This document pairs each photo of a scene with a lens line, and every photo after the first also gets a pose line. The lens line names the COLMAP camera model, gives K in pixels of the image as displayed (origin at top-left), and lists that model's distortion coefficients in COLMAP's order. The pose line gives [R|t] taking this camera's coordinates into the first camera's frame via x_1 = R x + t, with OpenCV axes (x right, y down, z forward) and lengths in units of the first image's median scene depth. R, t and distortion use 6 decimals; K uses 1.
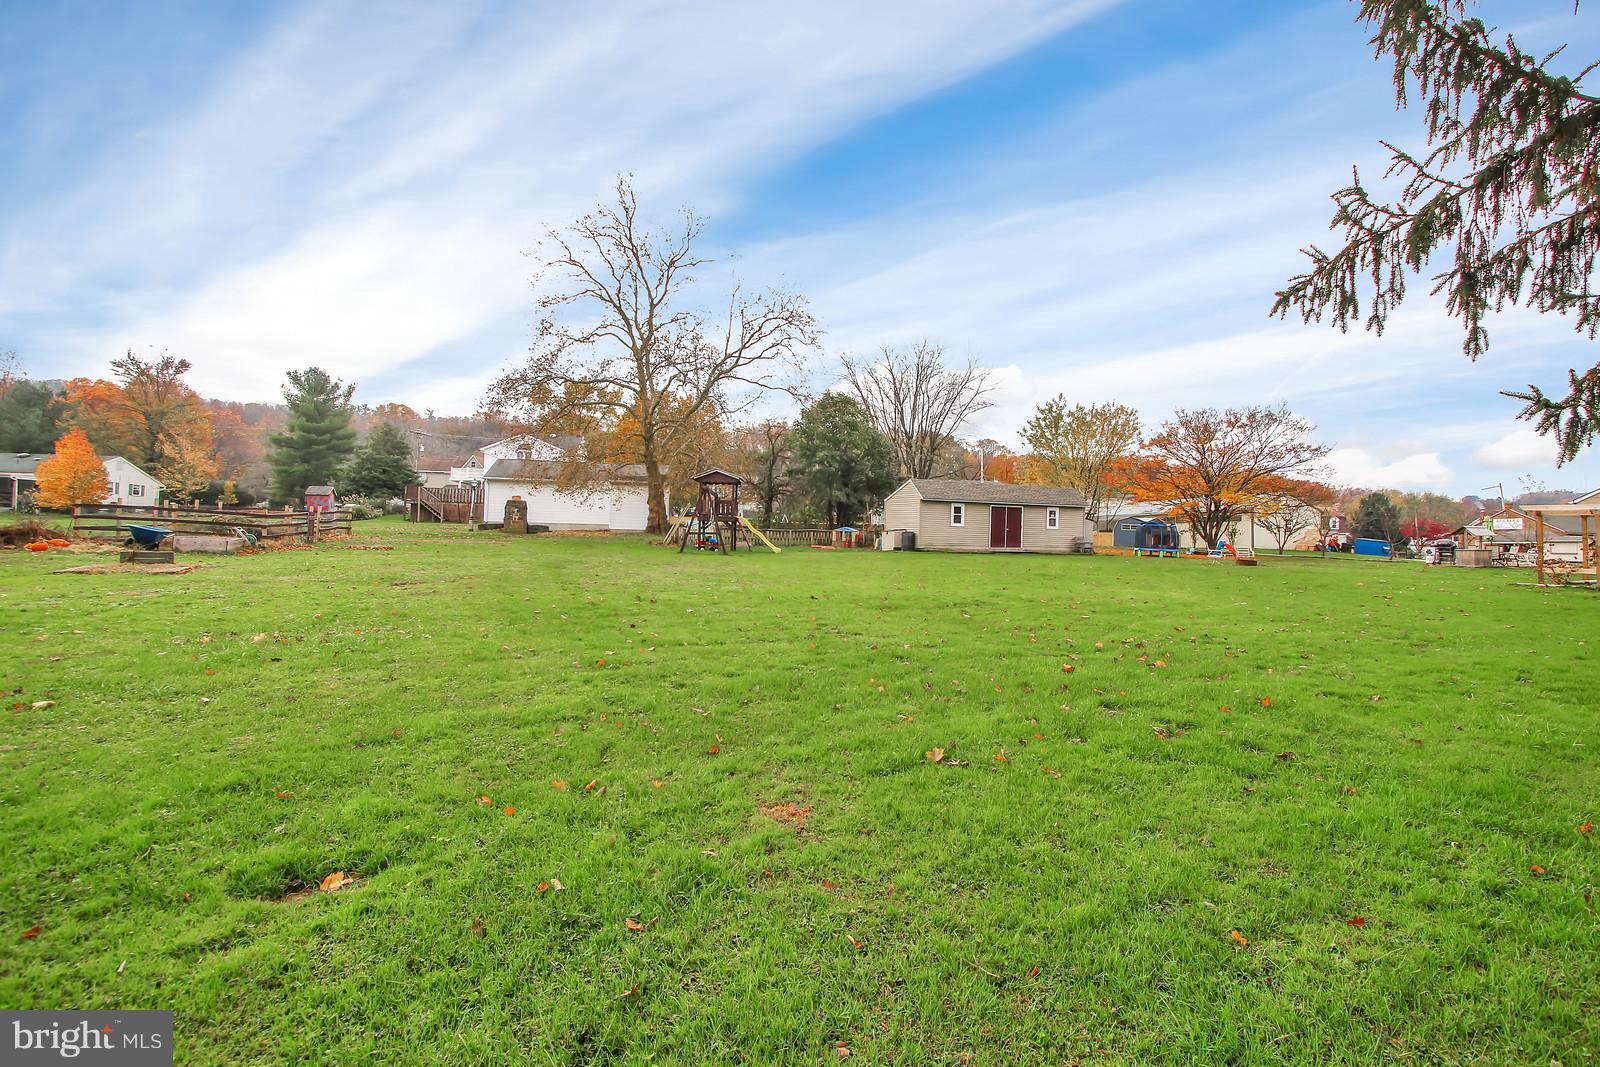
lens RADIAL K [[740.6, 0, 799.0], [0, 740.6, 526.8], [0, 0, 1]] dist [0.001478, 0.000041]
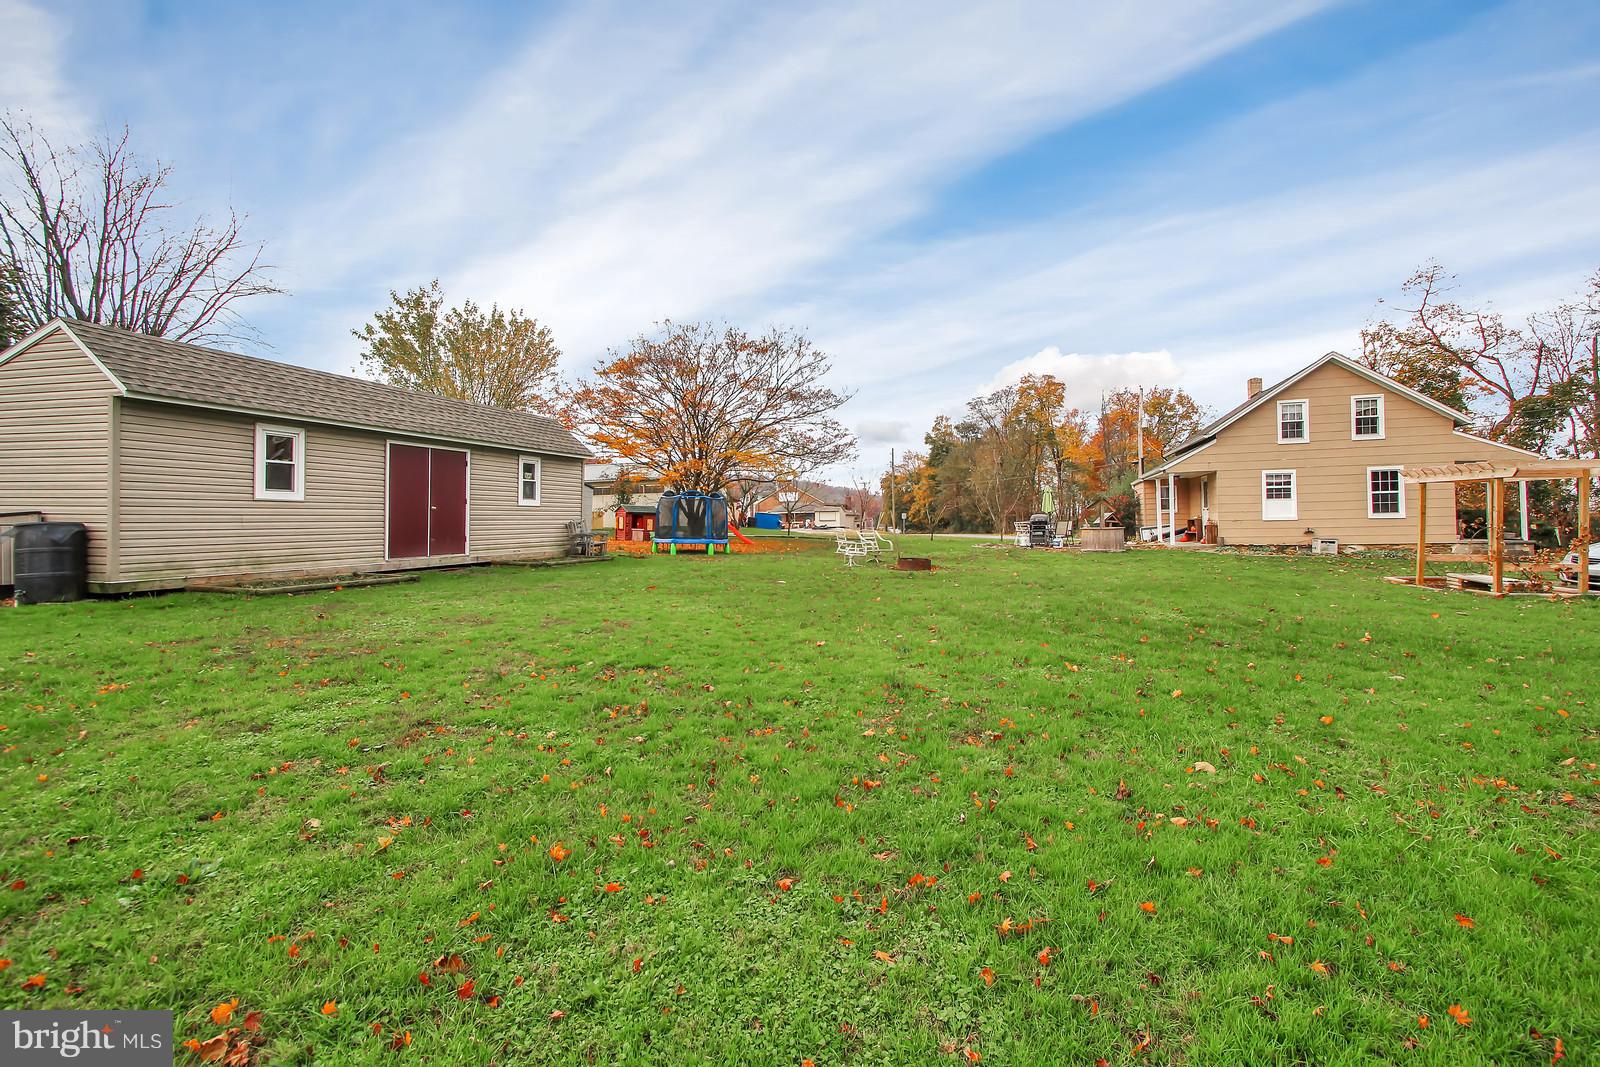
lens RADIAL K [[740.6, 0, 799.0], [0, 740.6, 526.8], [0, 0, 1]] dist [0.001478, 0.000041]
pose [[0.623165, -0.028118, 0.781584, 0.100702], [0.006389, 0.999503, 0.030863, 0.002478], [-0.782064, -0.014239, 0.623035, 0.597546]]
